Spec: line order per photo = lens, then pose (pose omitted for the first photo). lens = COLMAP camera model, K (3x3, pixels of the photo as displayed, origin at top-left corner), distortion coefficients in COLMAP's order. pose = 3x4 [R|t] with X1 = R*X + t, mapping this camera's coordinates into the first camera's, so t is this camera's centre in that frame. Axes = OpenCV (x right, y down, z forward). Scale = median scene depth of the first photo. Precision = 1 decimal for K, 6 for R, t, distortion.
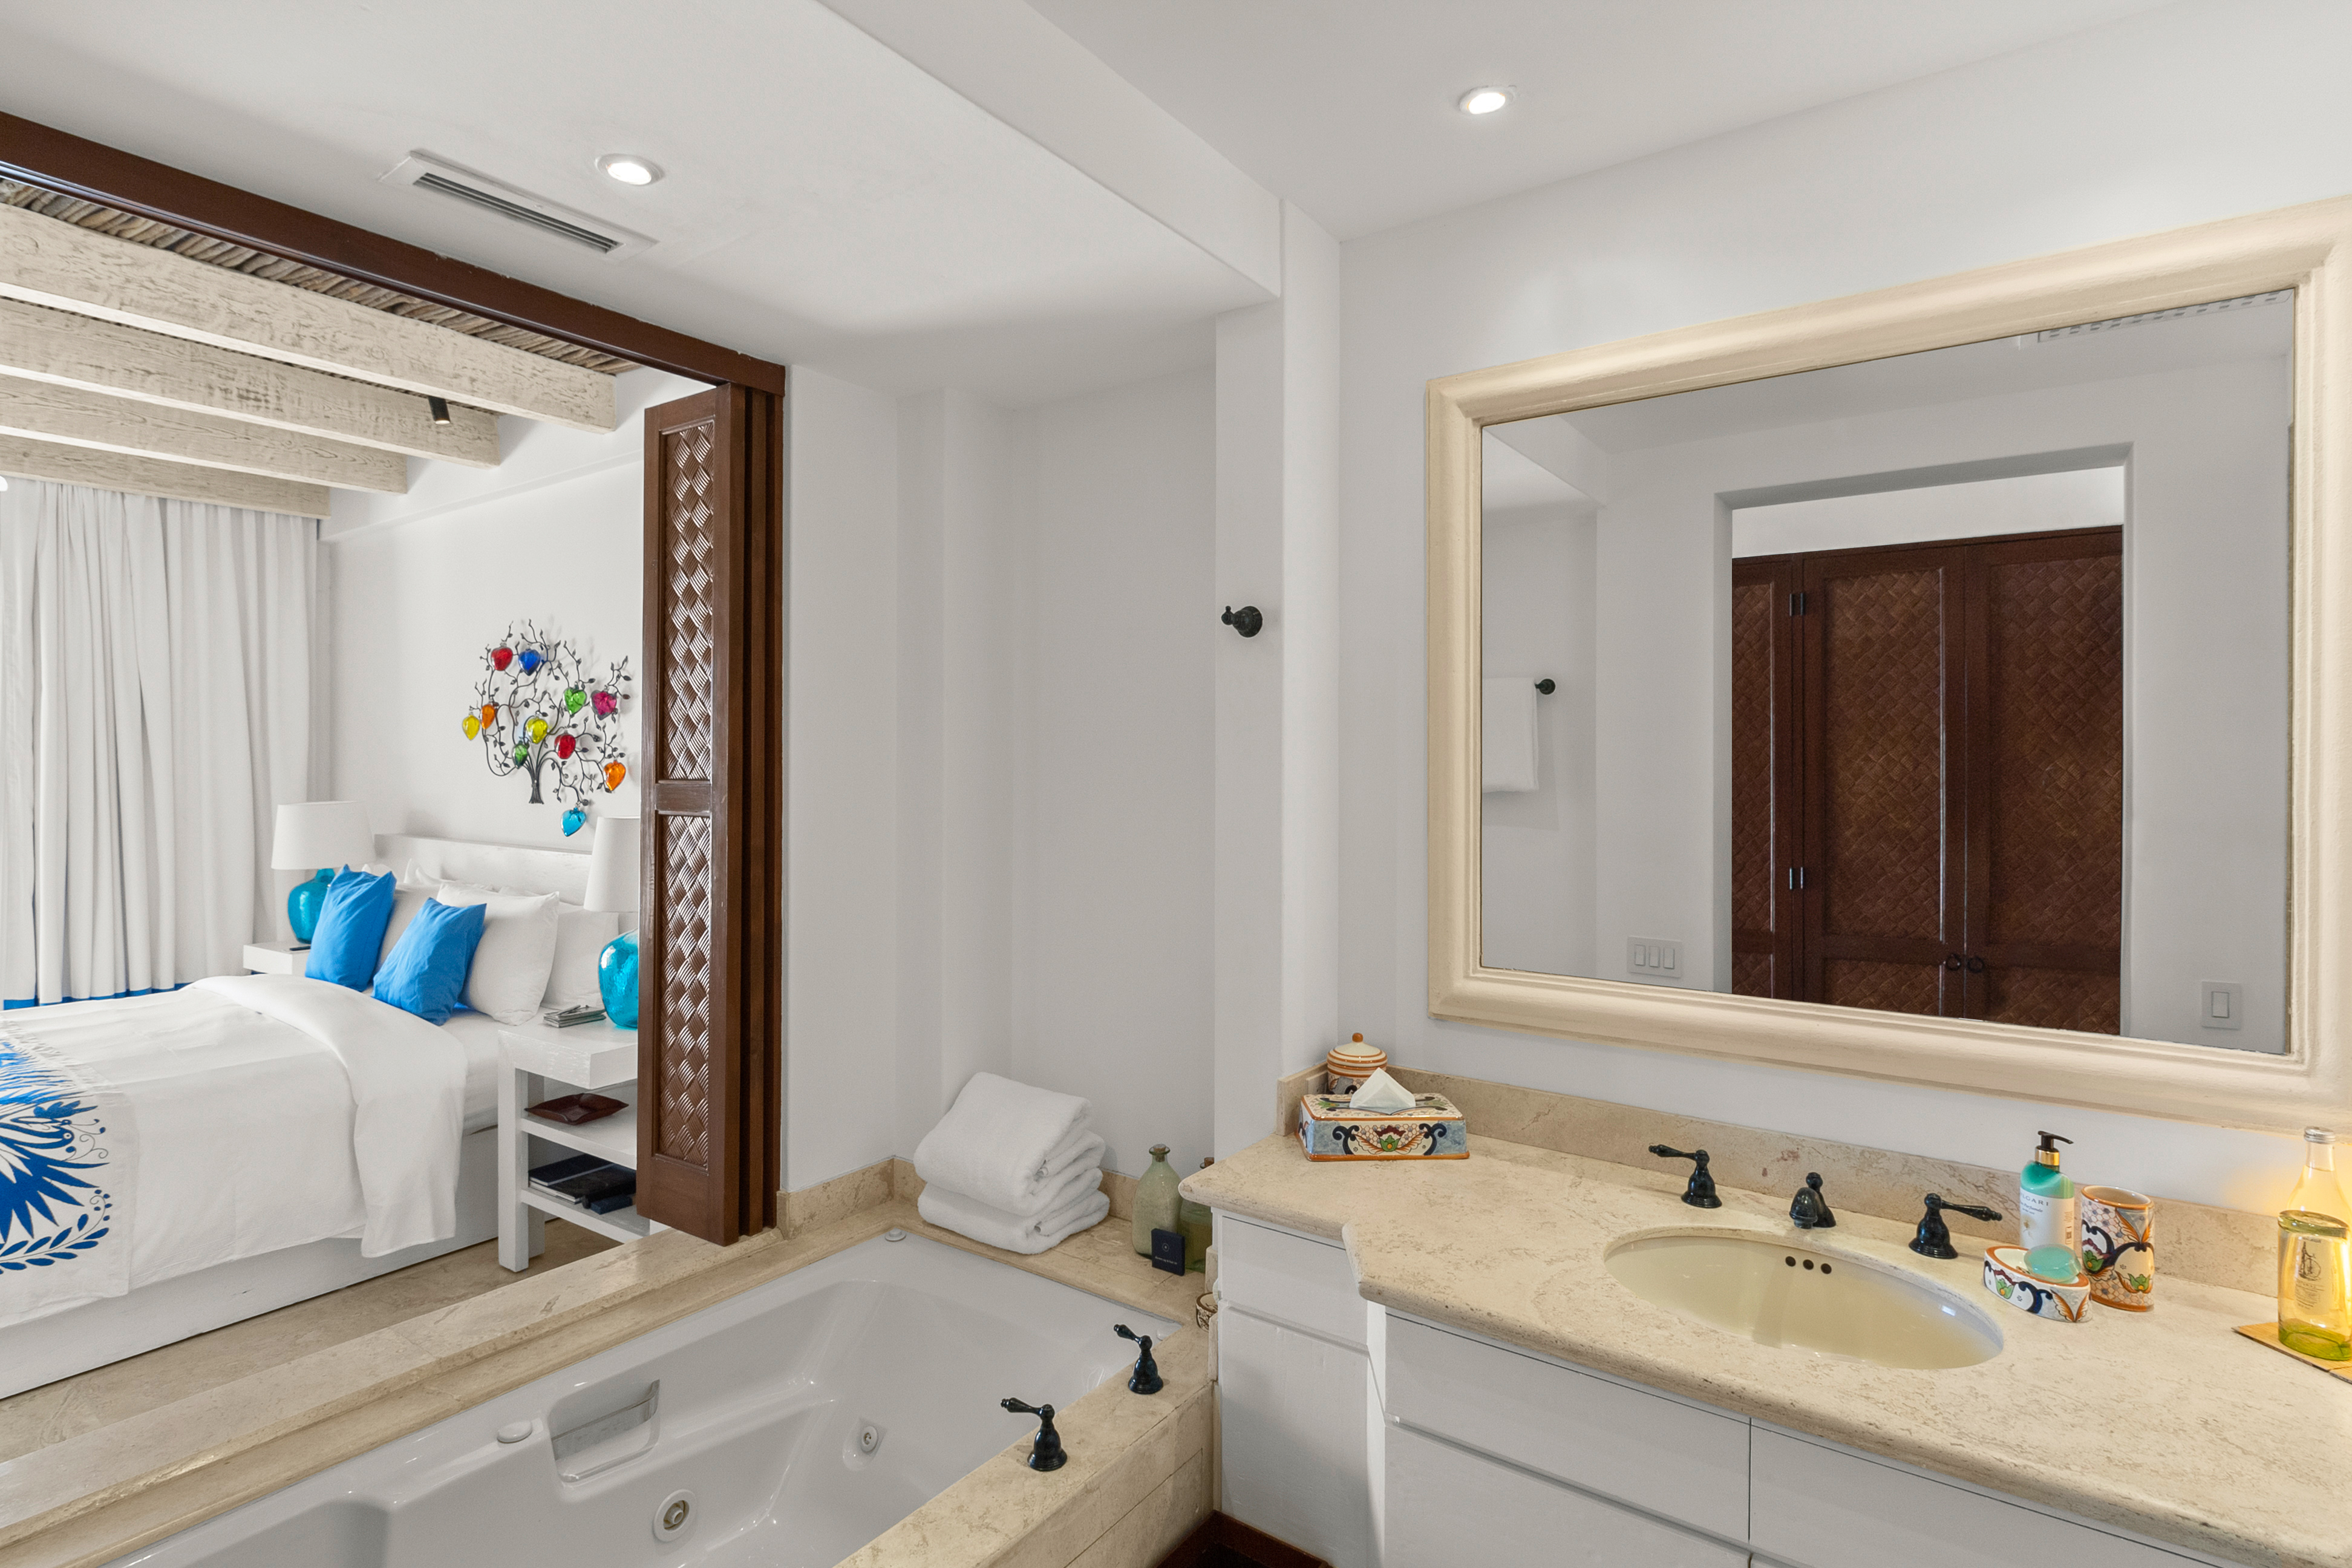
lens RADIAL K [[1160.5, 0, 1176.0], [0, 1160.5, 784.0], [0, 0, 1]] dist [0.024680, -0.000843]
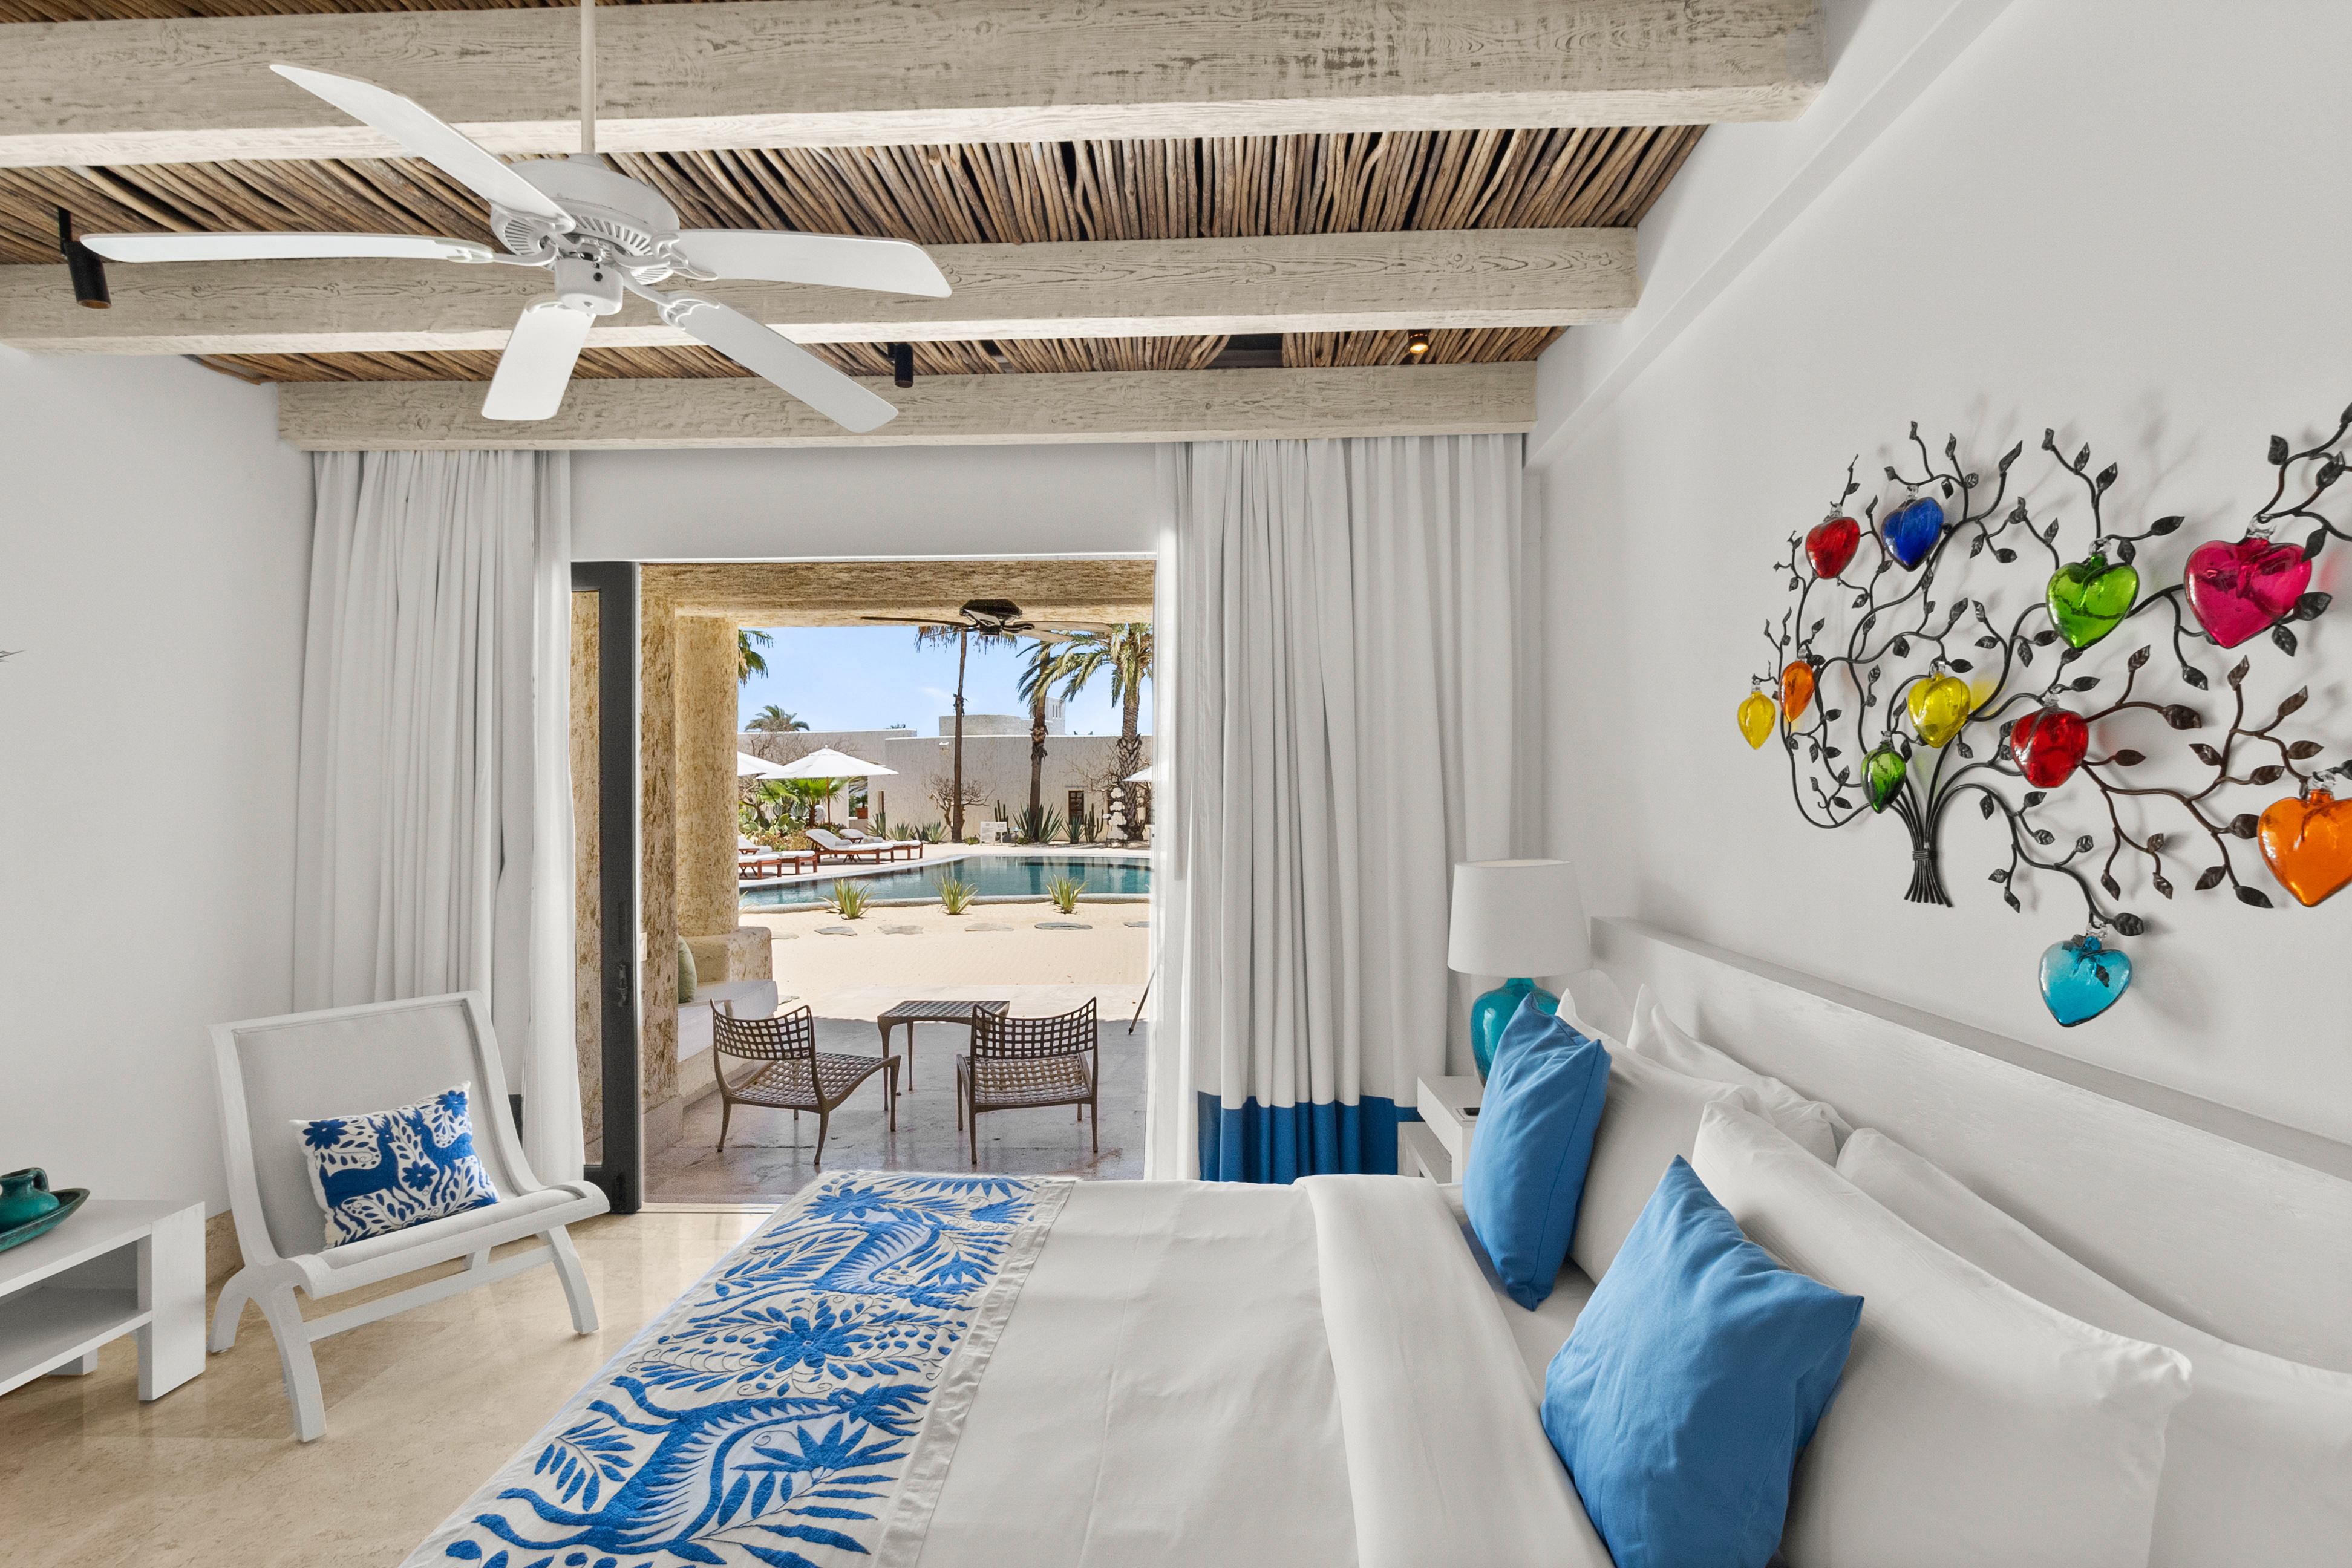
lens RADIAL K [[1088.5, 0, 1177.8], [0, 1088.5, 769.8], [0, 0, 1]] dist [0.001366, -0.000104]
pose [[0.544051, -0.022682, -0.838745, -0.387089], [-0.008195, 0.999443, -0.032344, -0.013817], [0.839012, 0.024471, 0.543563, 0.607580]]
